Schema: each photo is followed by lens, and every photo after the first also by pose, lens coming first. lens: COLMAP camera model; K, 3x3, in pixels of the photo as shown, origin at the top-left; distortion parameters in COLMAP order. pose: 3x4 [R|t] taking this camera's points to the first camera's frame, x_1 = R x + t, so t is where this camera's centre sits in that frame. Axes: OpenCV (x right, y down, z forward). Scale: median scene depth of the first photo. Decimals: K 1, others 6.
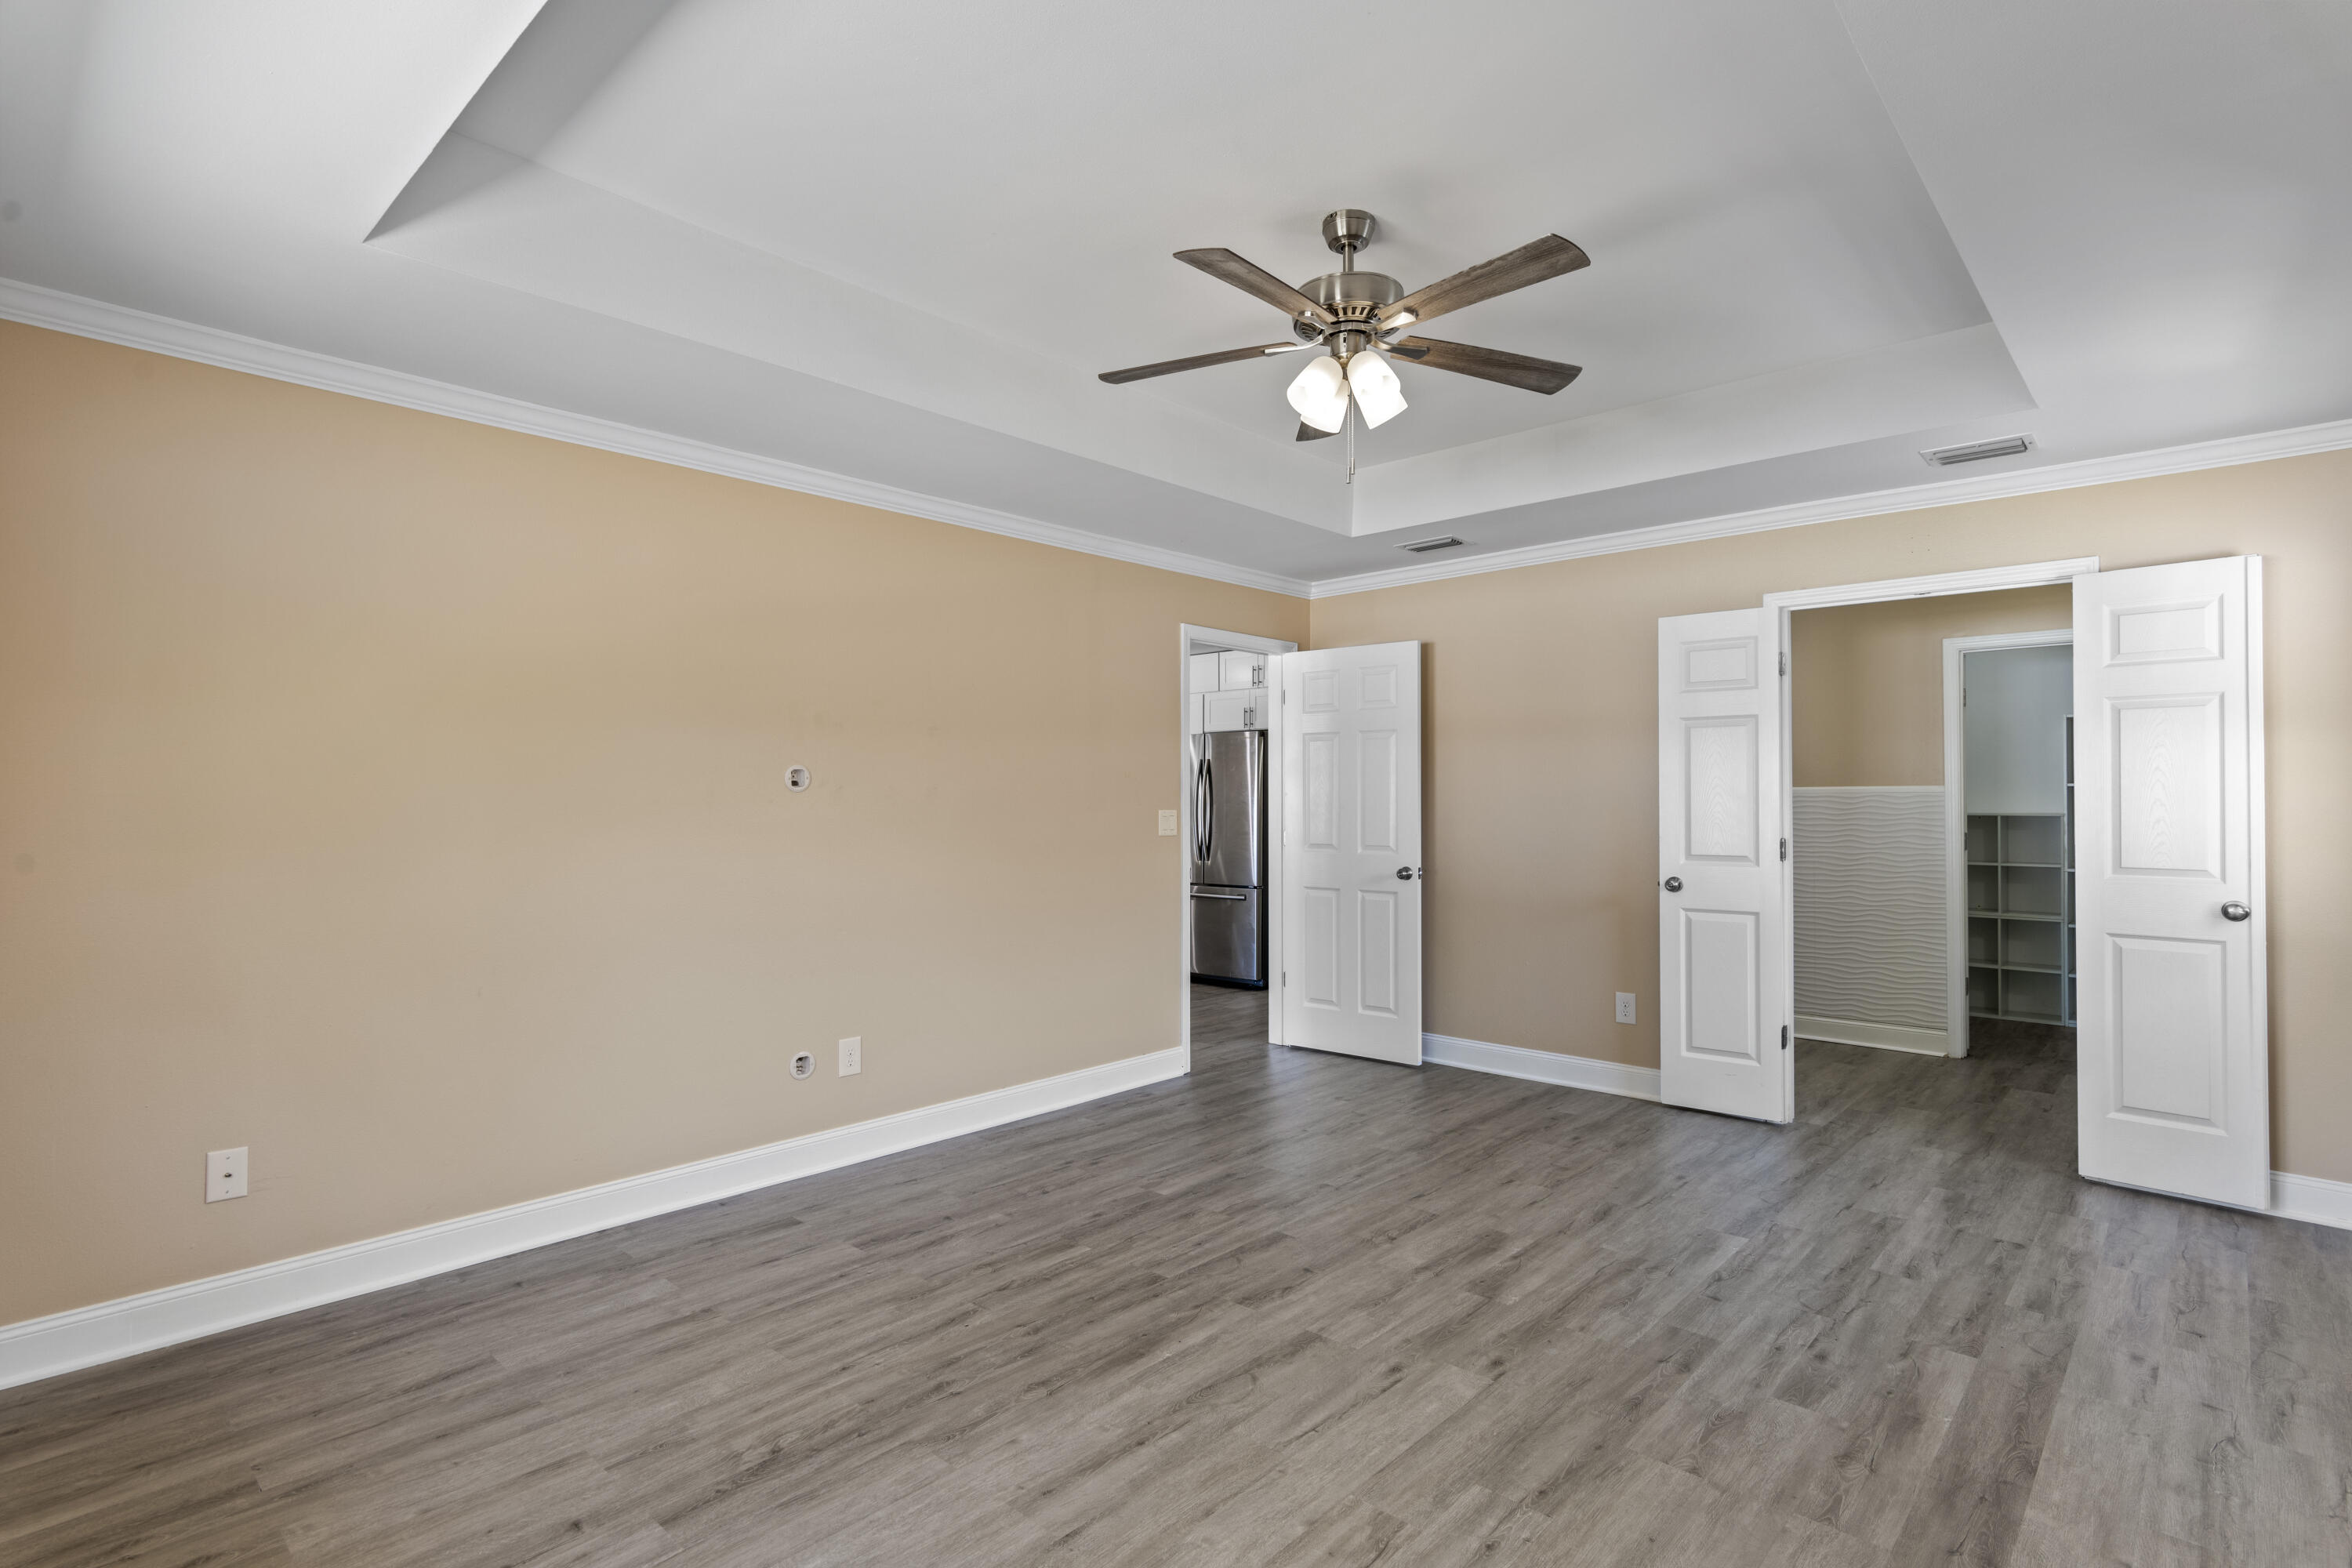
lens RADIAL K [[1150.1, 0, 1175.0], [0, 1150.1, 781.4], [0, 0, 1]] dist [0.004546, -0.000624]
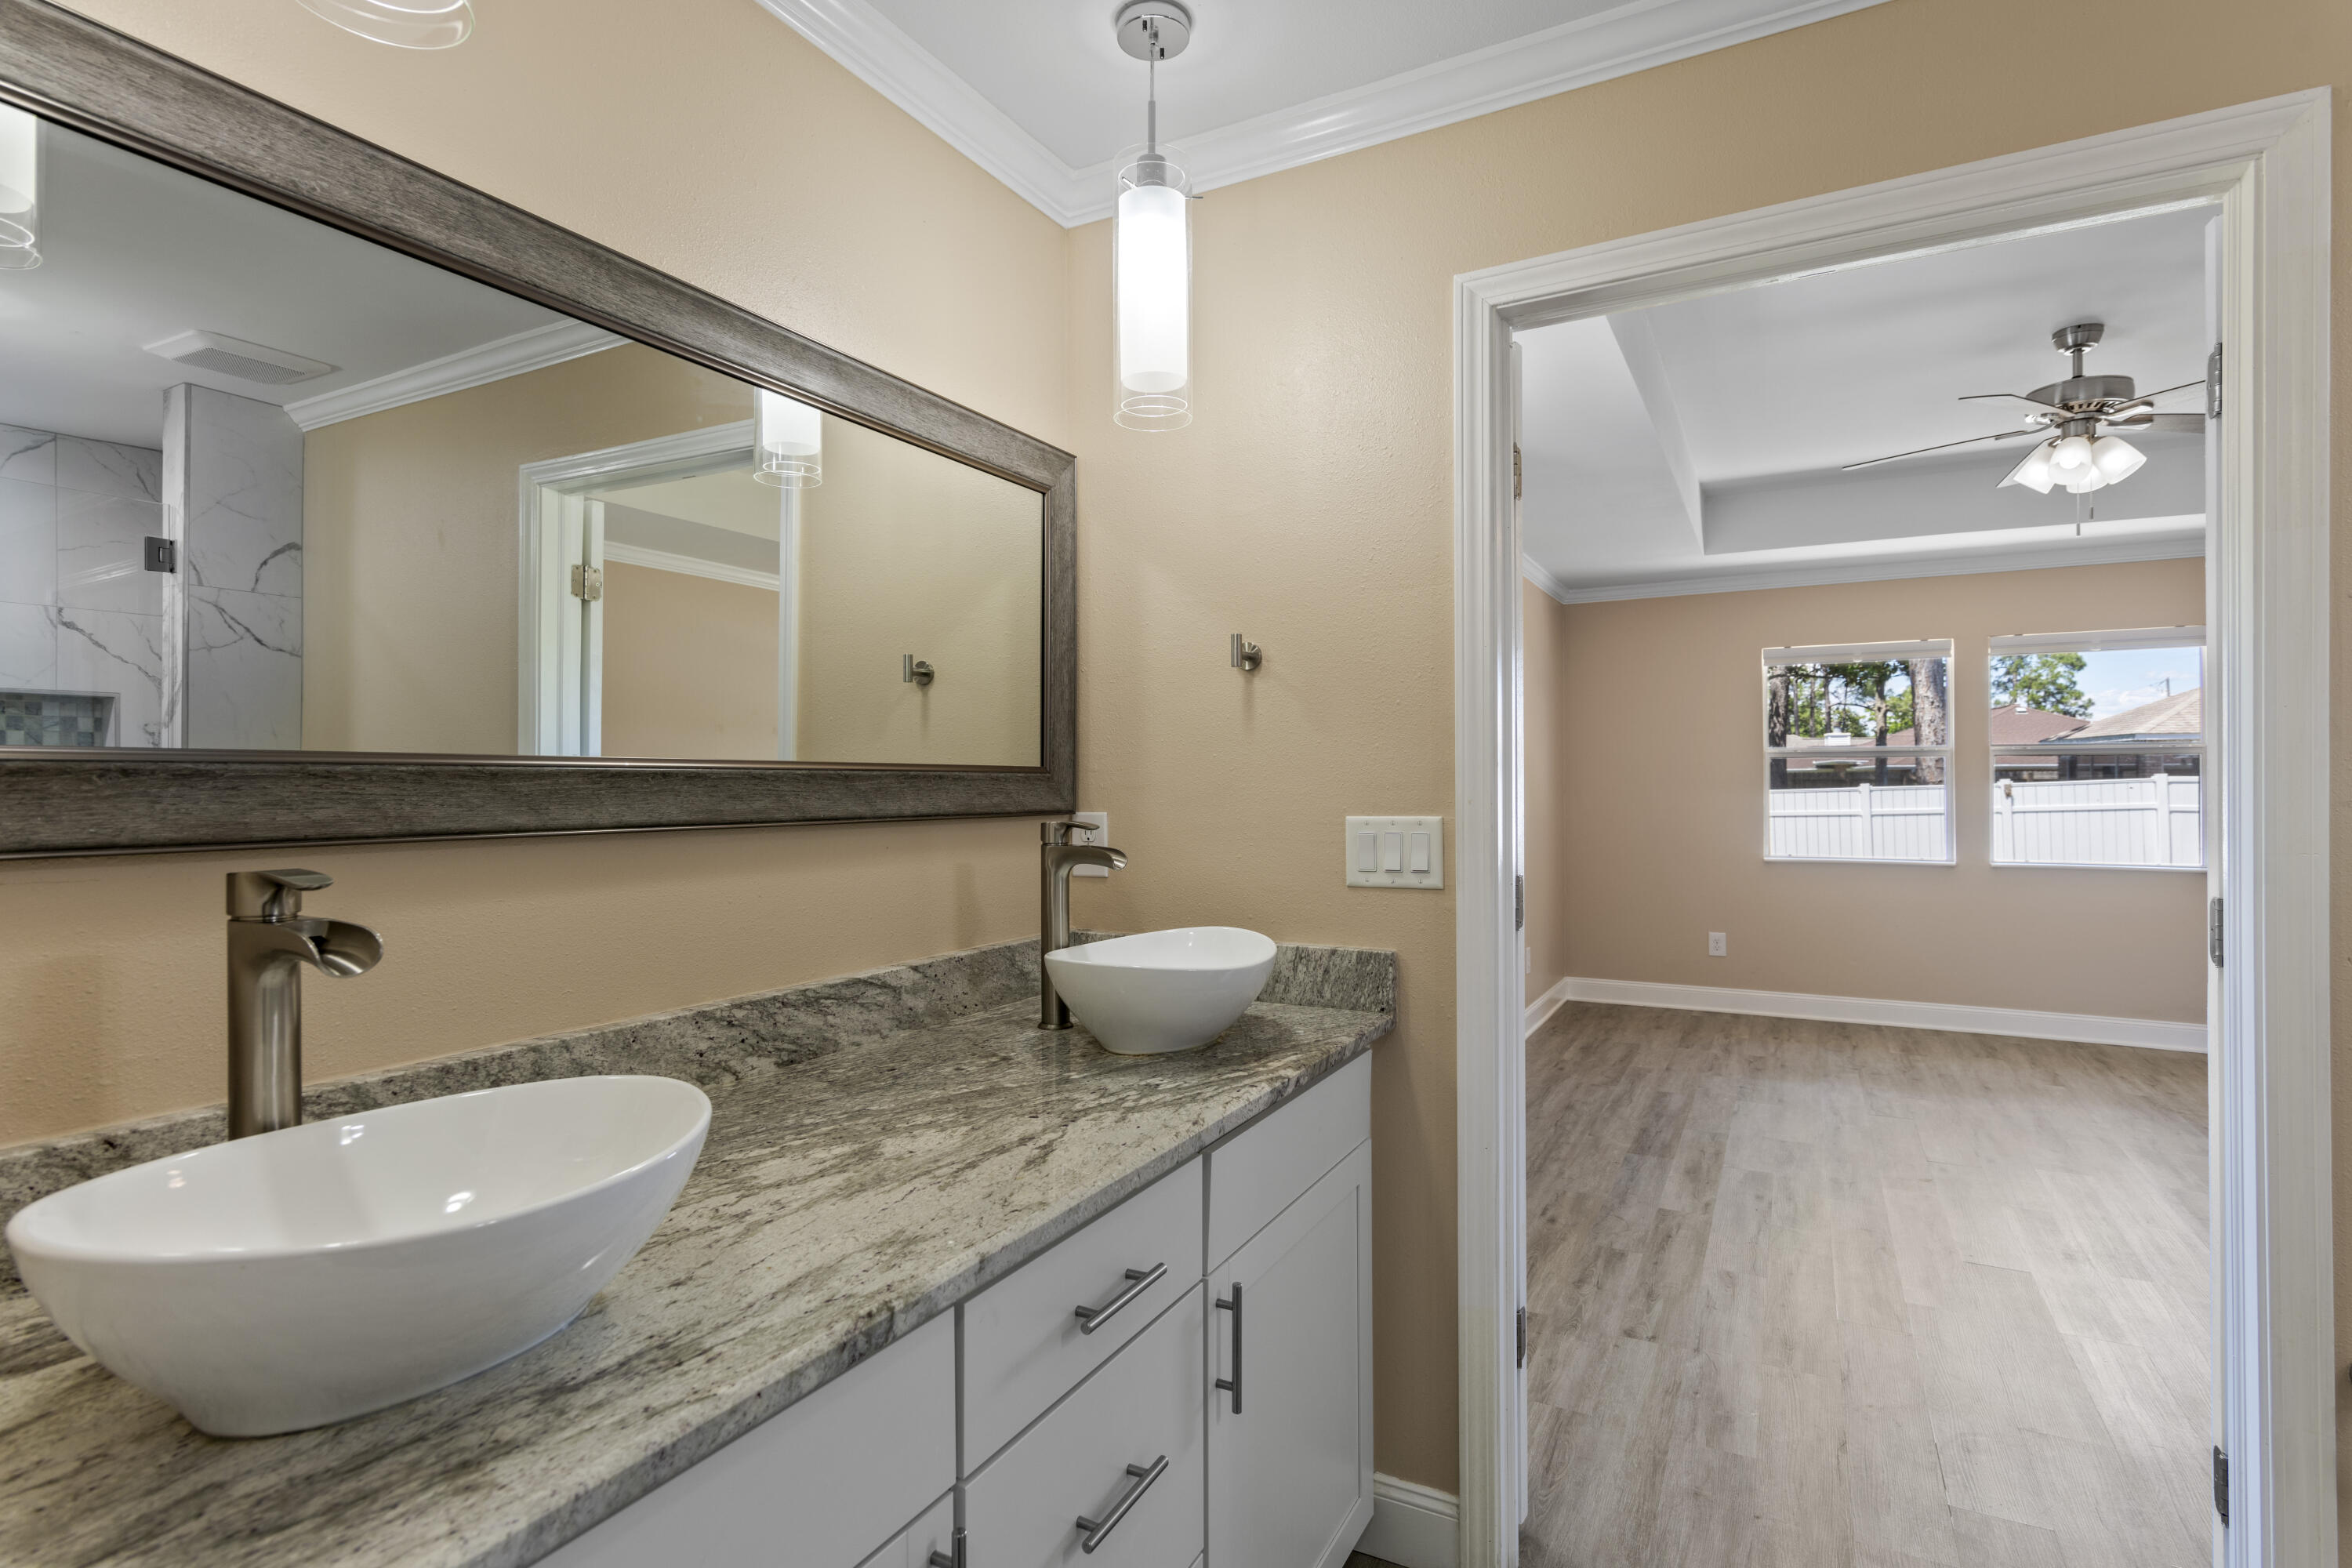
lens RADIAL K [[1150.1, 0, 1172.1], [0, 1150.1, 778.8], [0, 0, 1]] dist [0.004546, -0.000624]
pose [[-0.969533, 0.001578, -0.244957, 1.481416], [0.006923, 0.999756, -0.020963, 0.032065], [0.244864, -0.022020, -0.969307, 2.046134]]
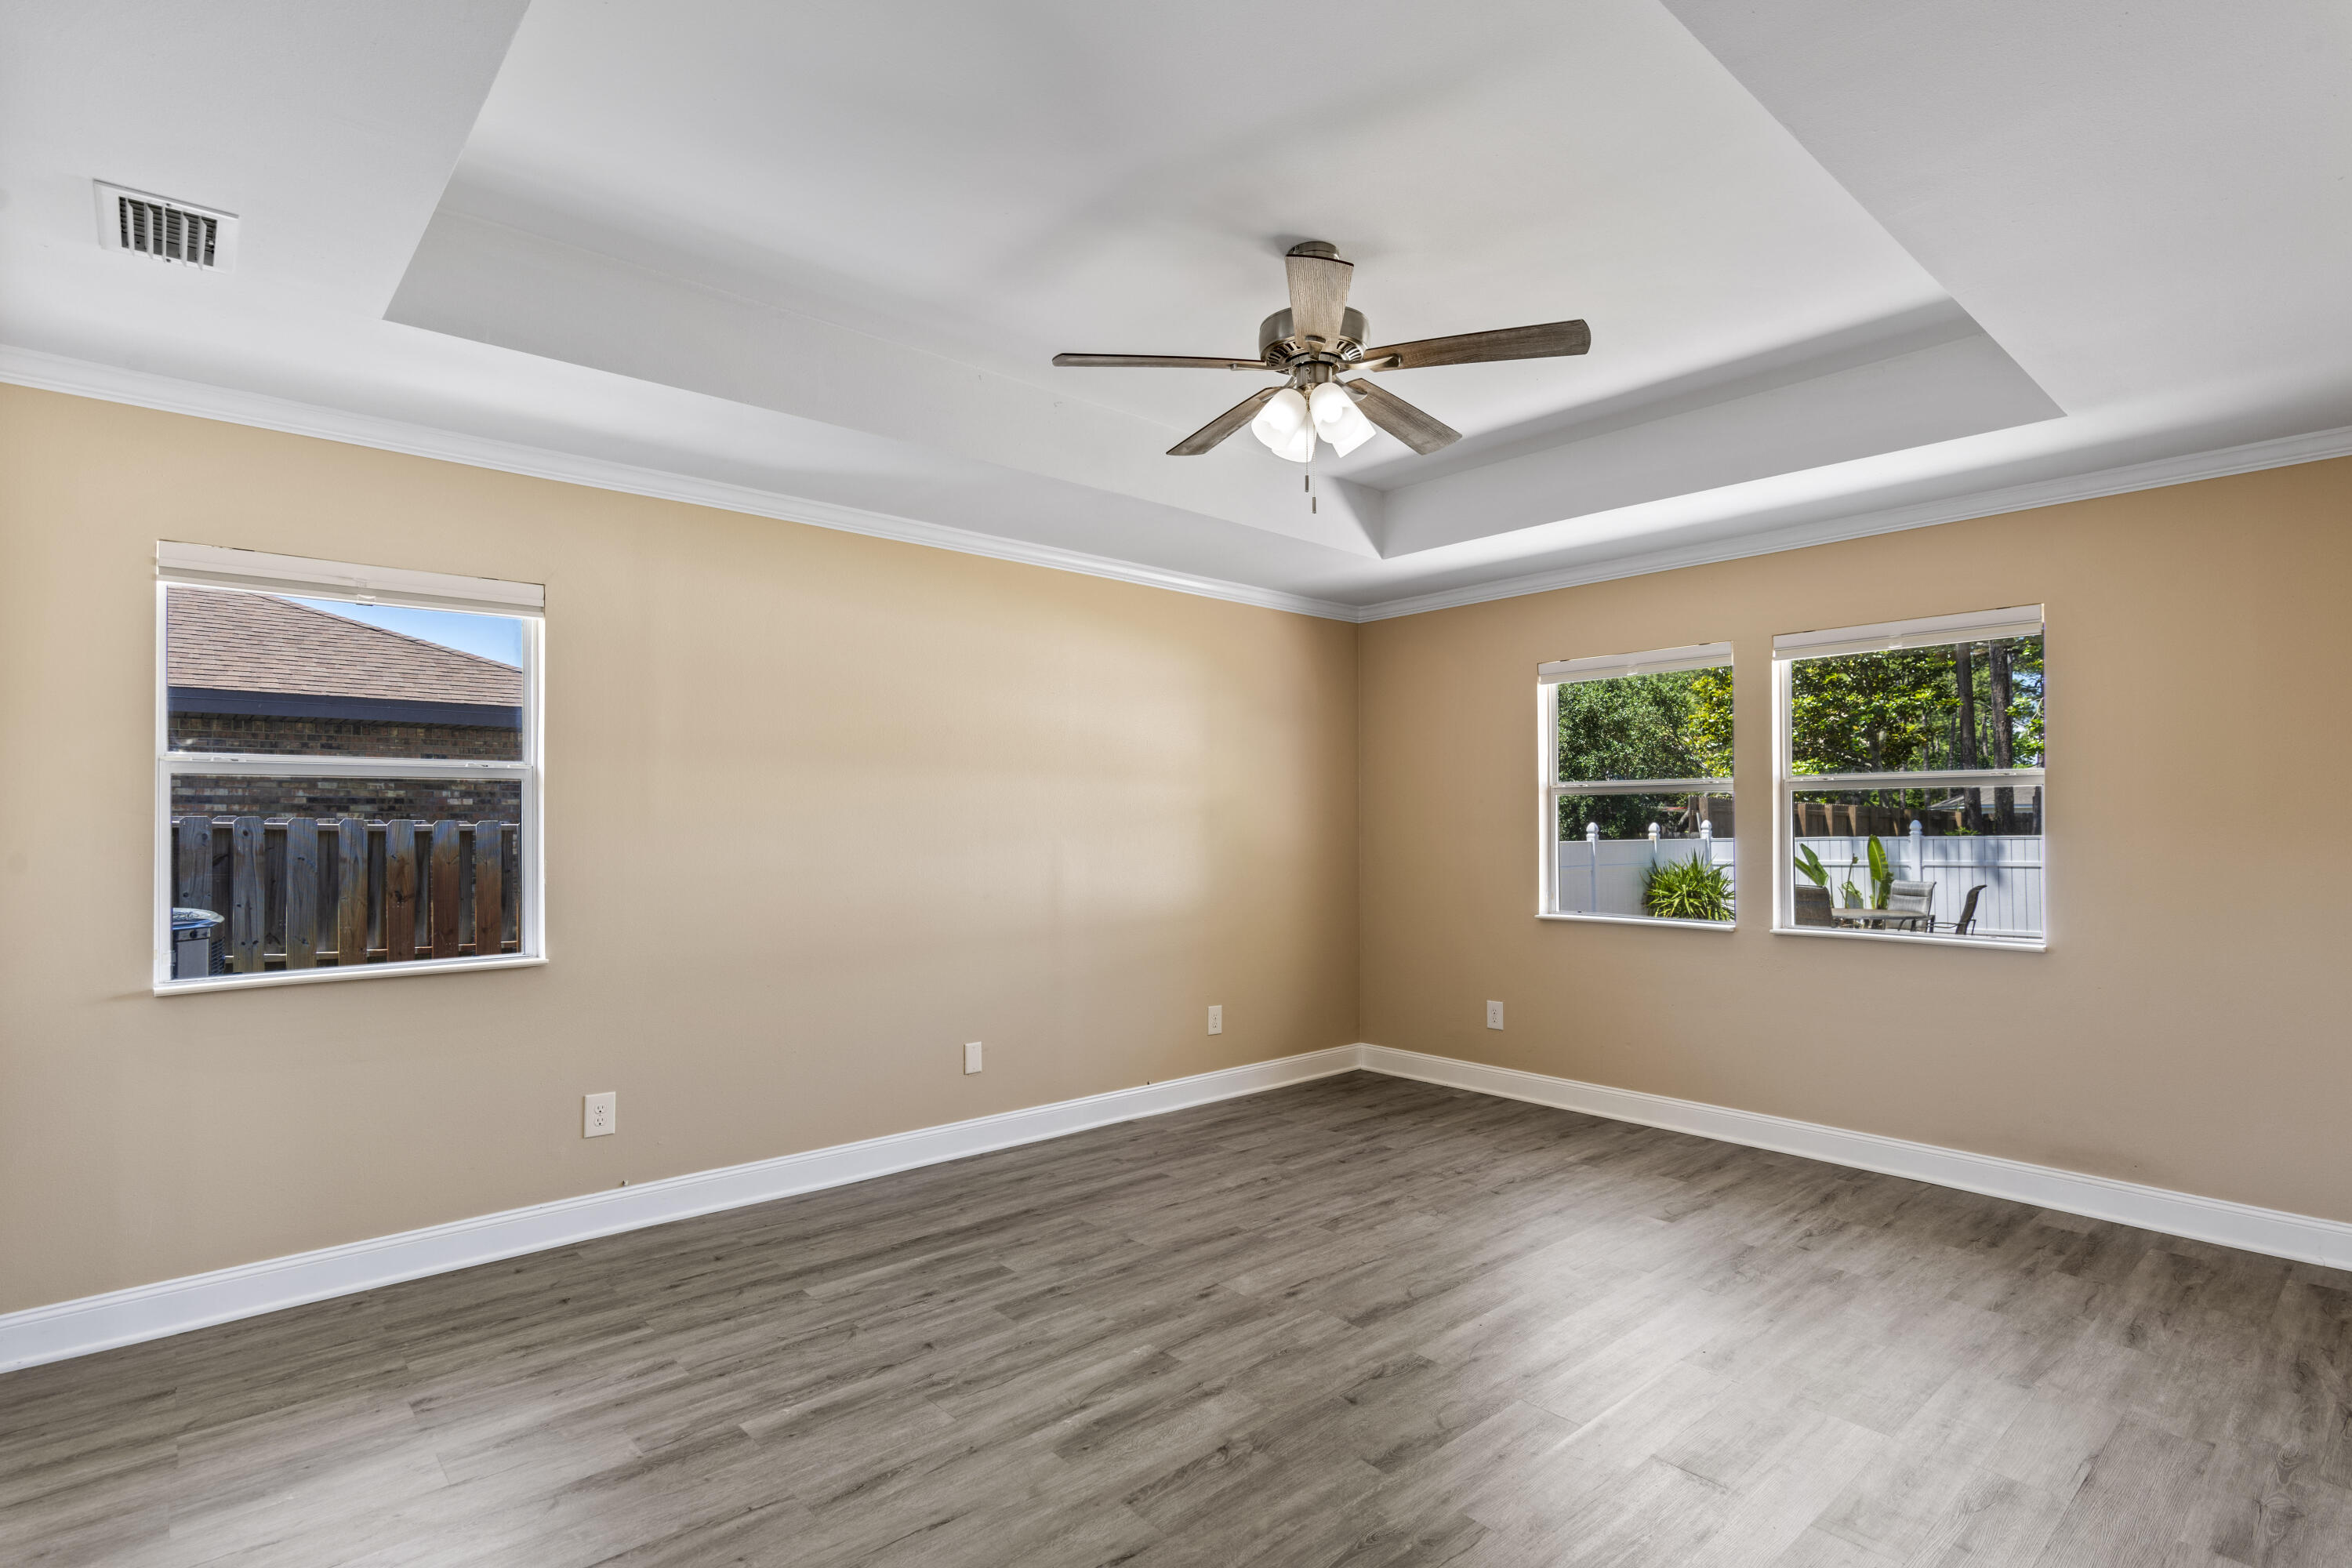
lens RADIAL K [[1150.1, 0, 1183.4], [0, 1150.1, 821.4], [0, 0, 1]] dist [0.004546, -0.000624]
pose [[-0.995715, 0.001388, 0.092461, 0.177964], [-0.000415, 0.999810, -0.019475, 0.032158], [-0.092471, -0.019430, -0.995526, 2.066773]]
